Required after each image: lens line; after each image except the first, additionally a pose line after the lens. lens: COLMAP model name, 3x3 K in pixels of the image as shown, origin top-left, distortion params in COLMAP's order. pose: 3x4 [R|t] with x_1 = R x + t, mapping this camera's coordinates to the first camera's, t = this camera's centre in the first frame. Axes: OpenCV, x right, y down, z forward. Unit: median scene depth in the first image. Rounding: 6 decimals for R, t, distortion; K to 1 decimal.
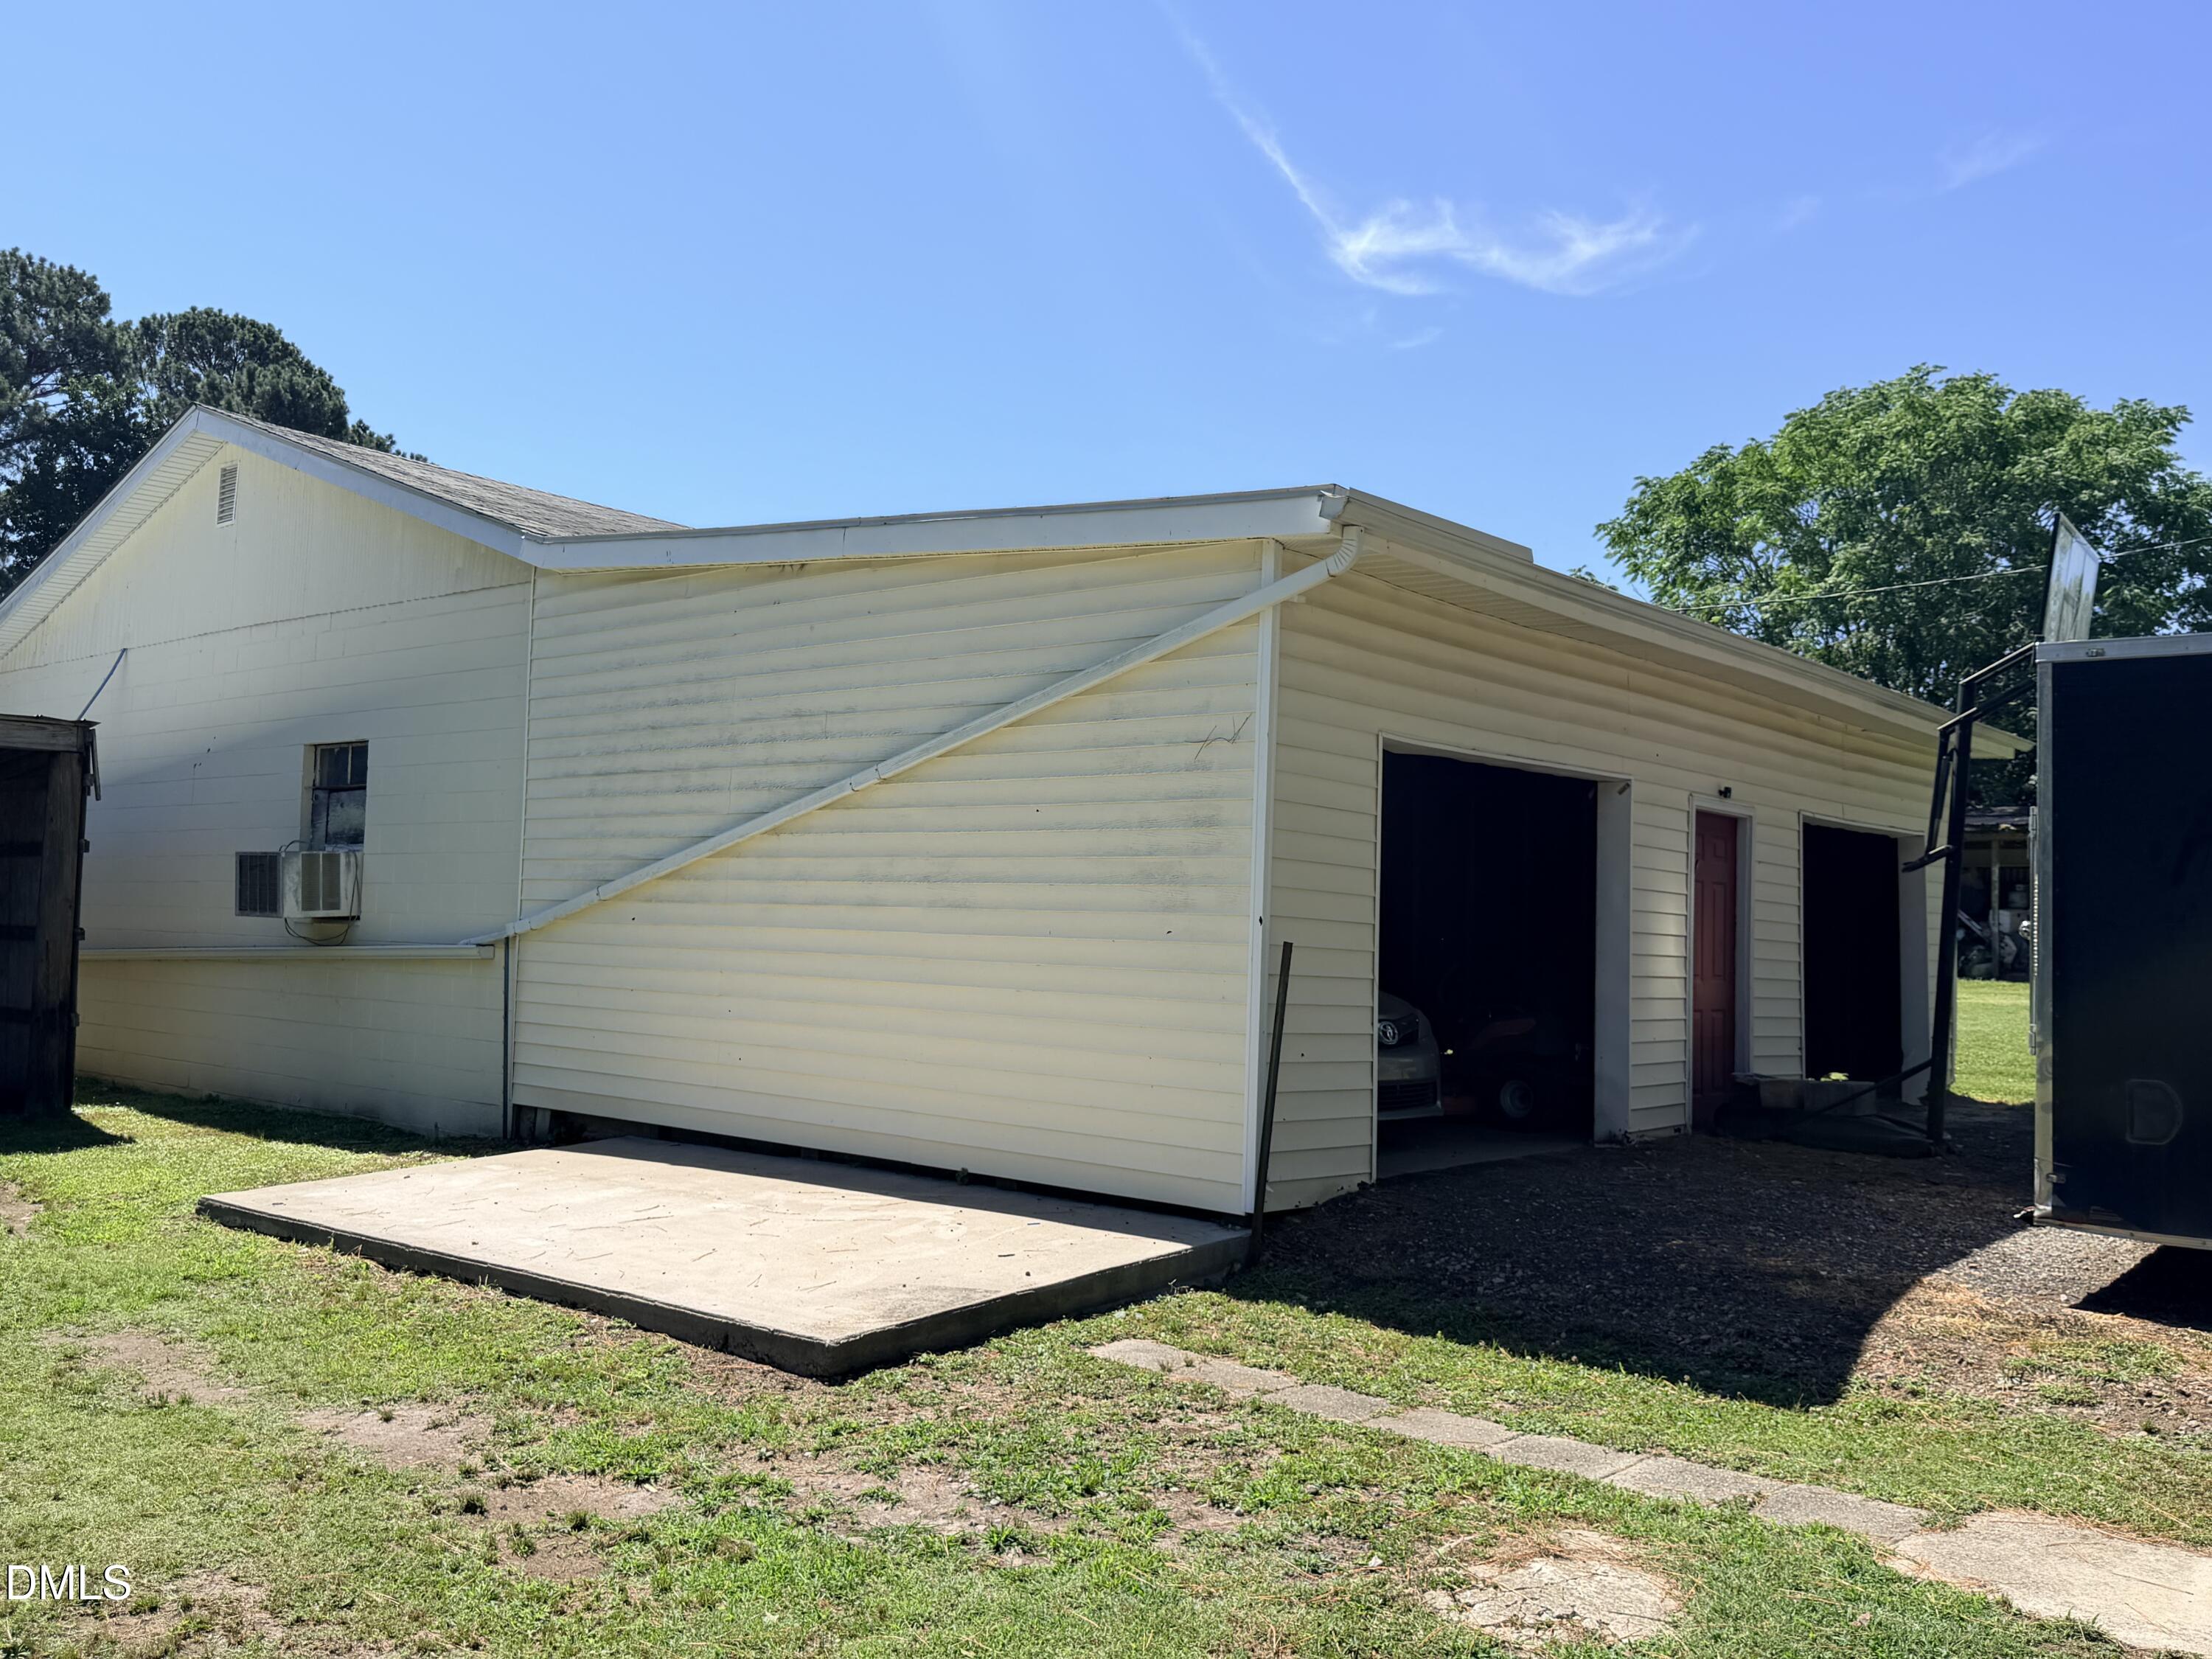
lens RADIAL K [[1884.3, 0, 1106.0], [0, 1884.3, 829.5], [0, 0, 1]] dist [0.005228, 0.000337]
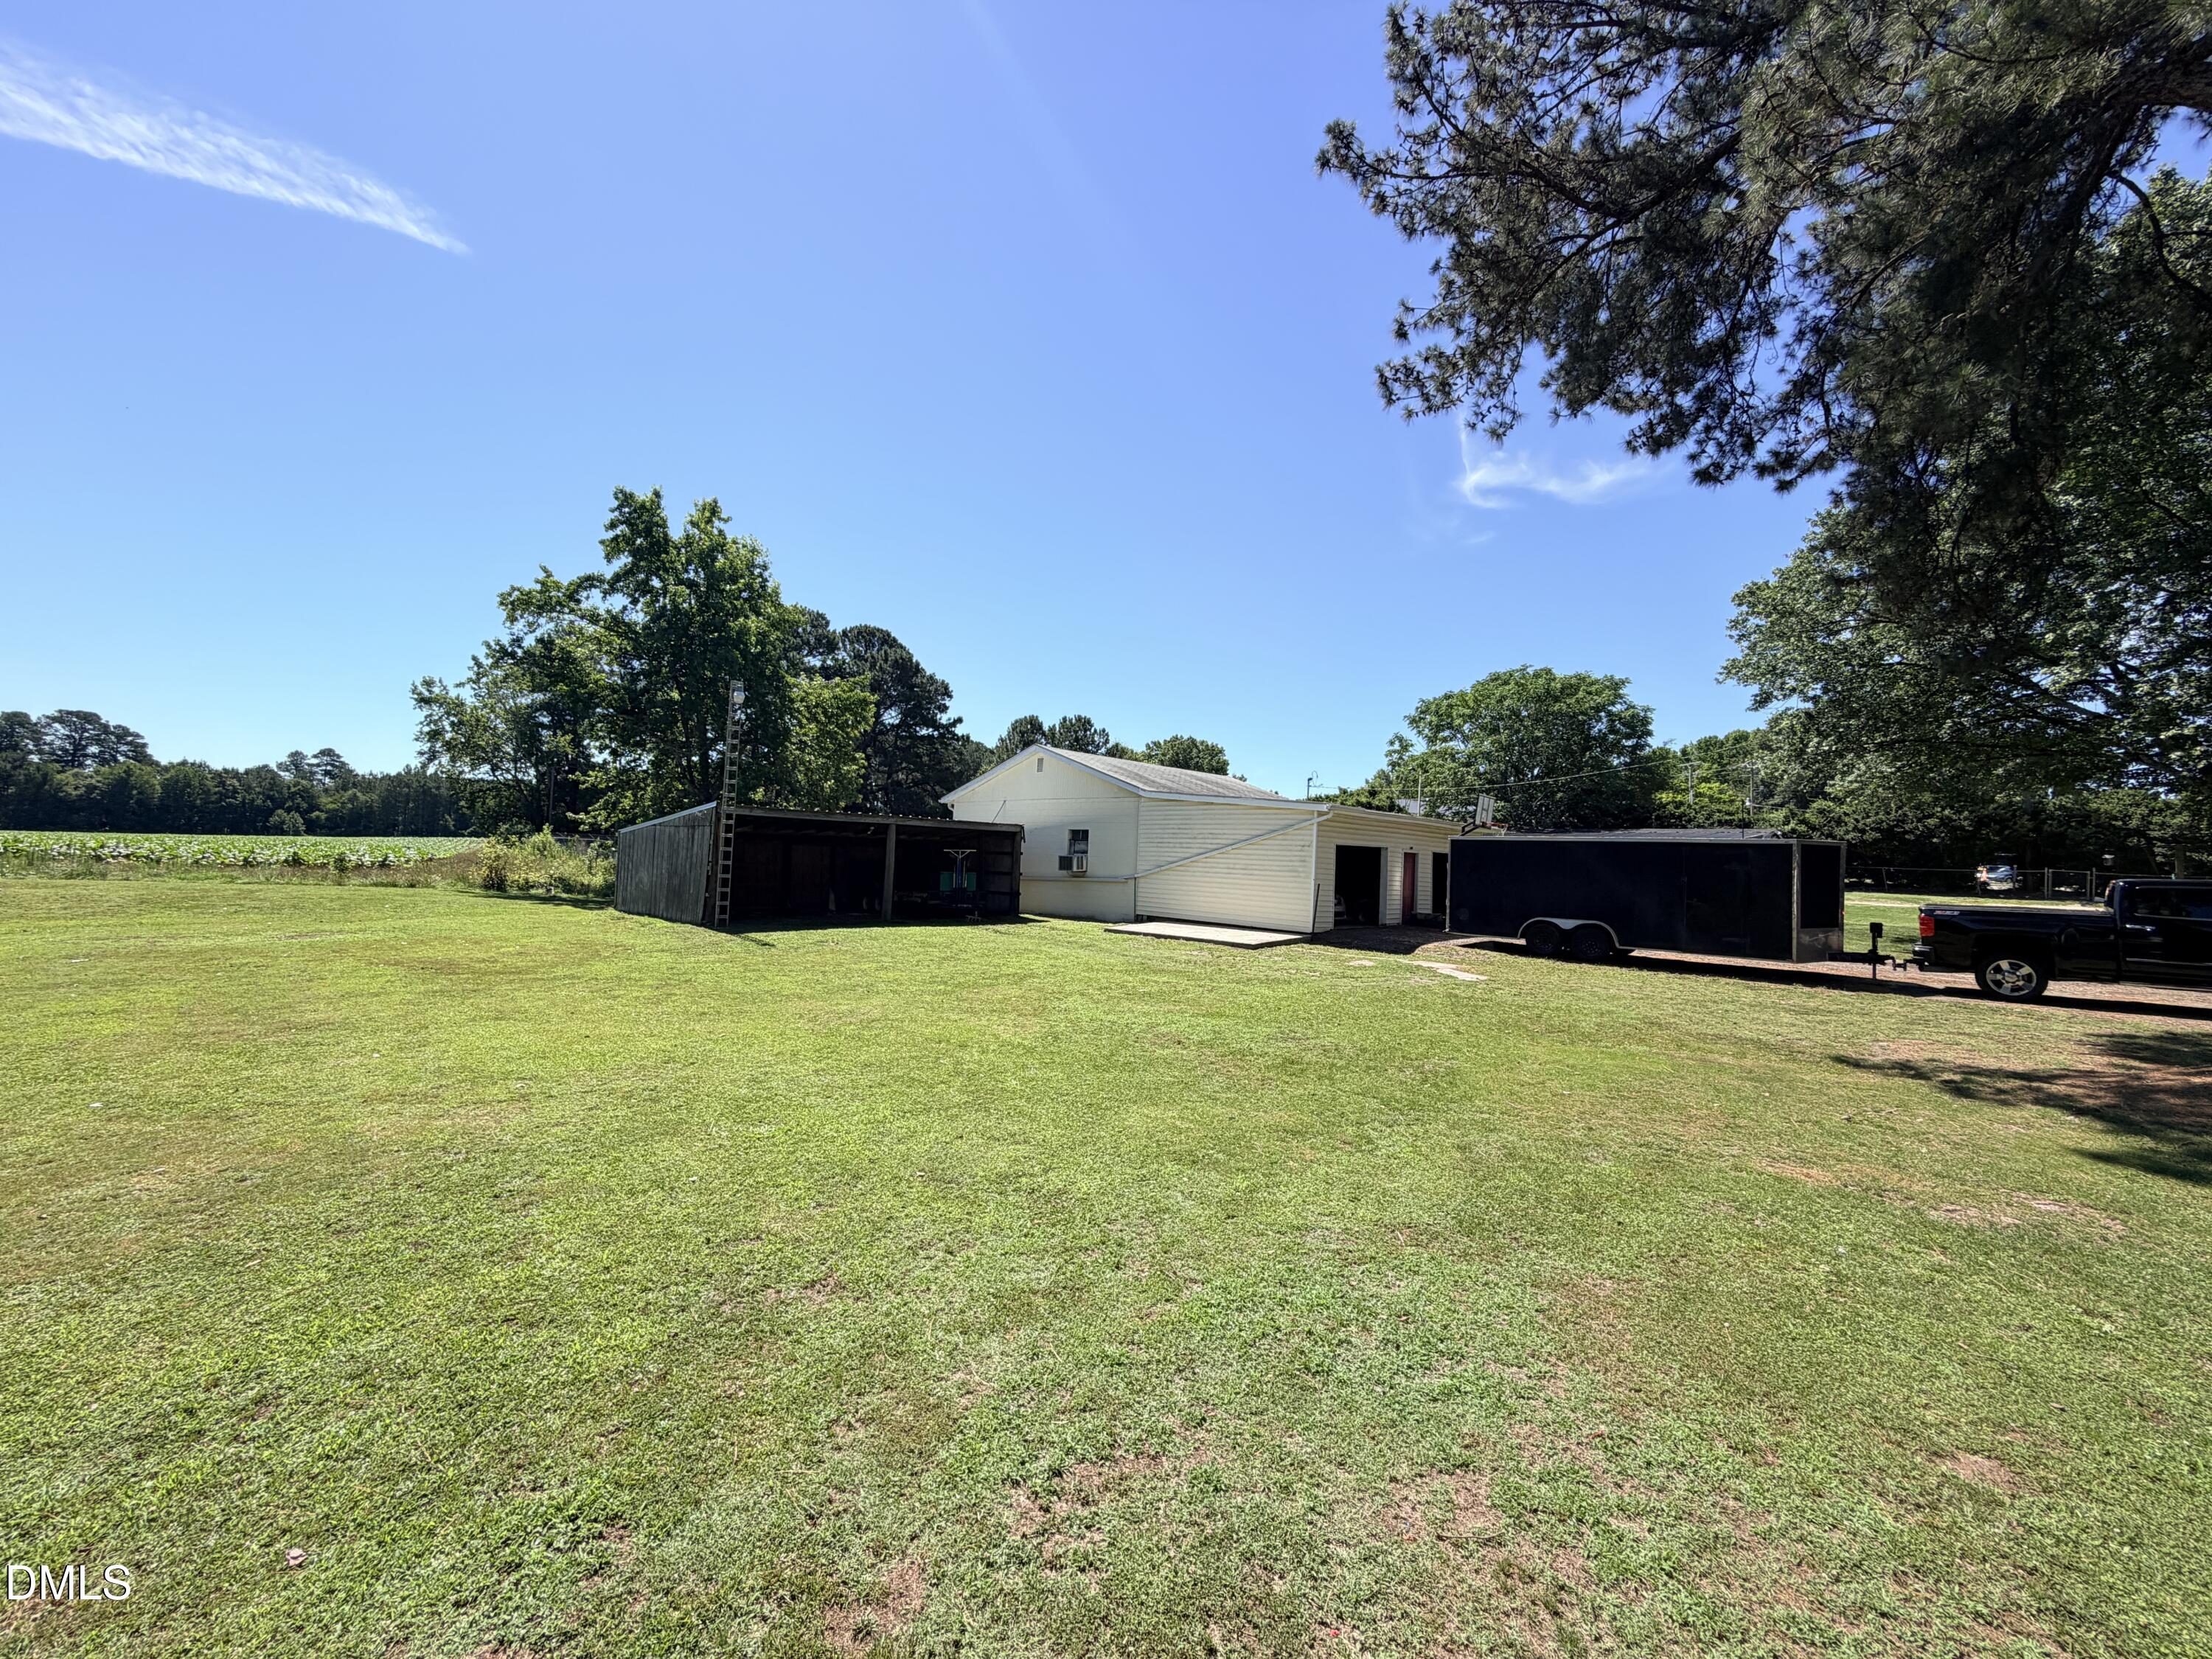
lens RADIAL K [[860.3, 0, 1106.0], [0, 860.3, 829.5], [0, 0, 1]] dist [-0.000520, 0.000083]
pose [[0.996025, 0.010756, -0.088424, -0.061698], [-0.009225, 0.999801, 0.017705, -0.027989], [0.088597, -0.016819, 0.995926, -0.317428]]
